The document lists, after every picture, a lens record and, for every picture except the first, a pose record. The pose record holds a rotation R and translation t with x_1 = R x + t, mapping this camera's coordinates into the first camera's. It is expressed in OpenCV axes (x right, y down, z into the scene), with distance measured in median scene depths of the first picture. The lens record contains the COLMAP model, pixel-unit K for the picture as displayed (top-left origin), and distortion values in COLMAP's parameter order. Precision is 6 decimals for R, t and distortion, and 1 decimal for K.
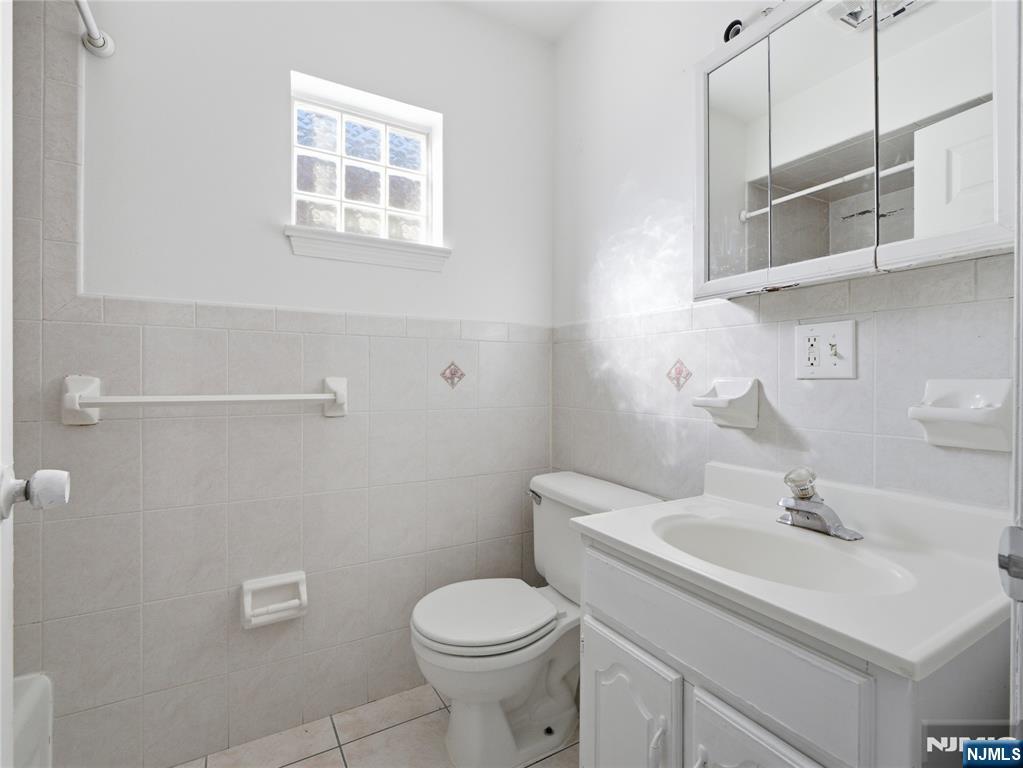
lens RADIAL K [[479.6, 0, 509.7], [0, 479.6, 377.1], [0, 0, 1]] dist [-0.001273, -0.000541]
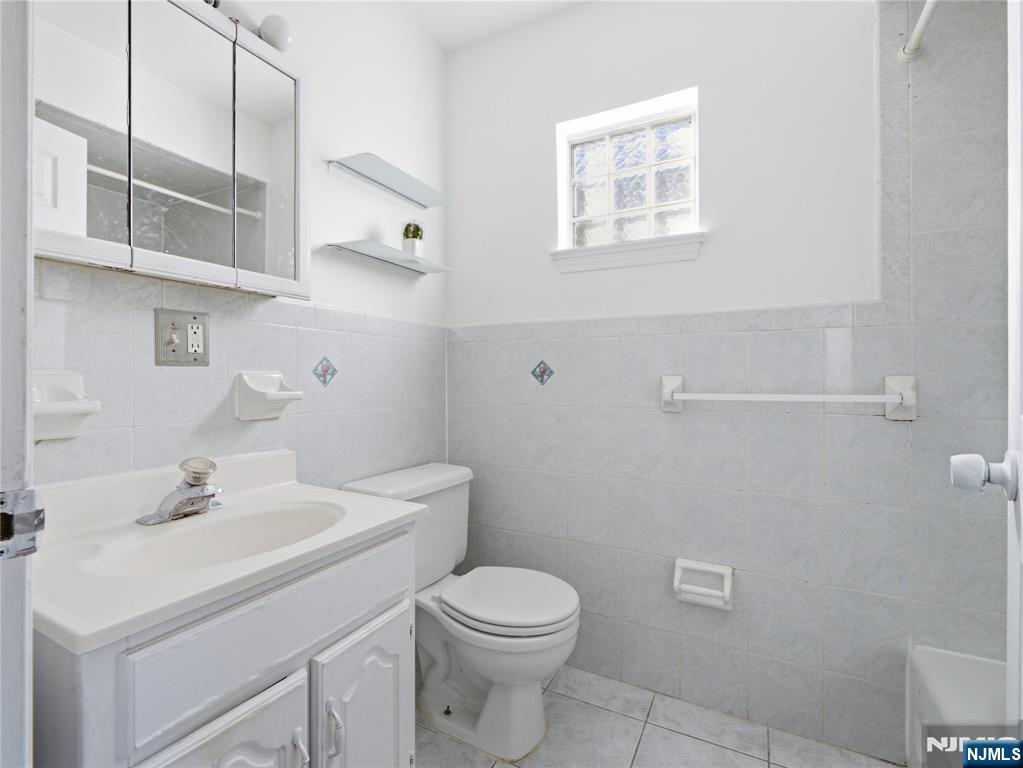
lens RADIAL K [[464.1, 0, 513.3], [0, 464.1, 377.9], [0, 0, 1]] dist [0.001441, 0.000025]
pose [[0.531749, 0.001042, -0.846901, 0.486449], [0.003504, 0.999988, 0.003431, 0.002167], [0.846895, -0.004792, 0.531739, 0.278949]]
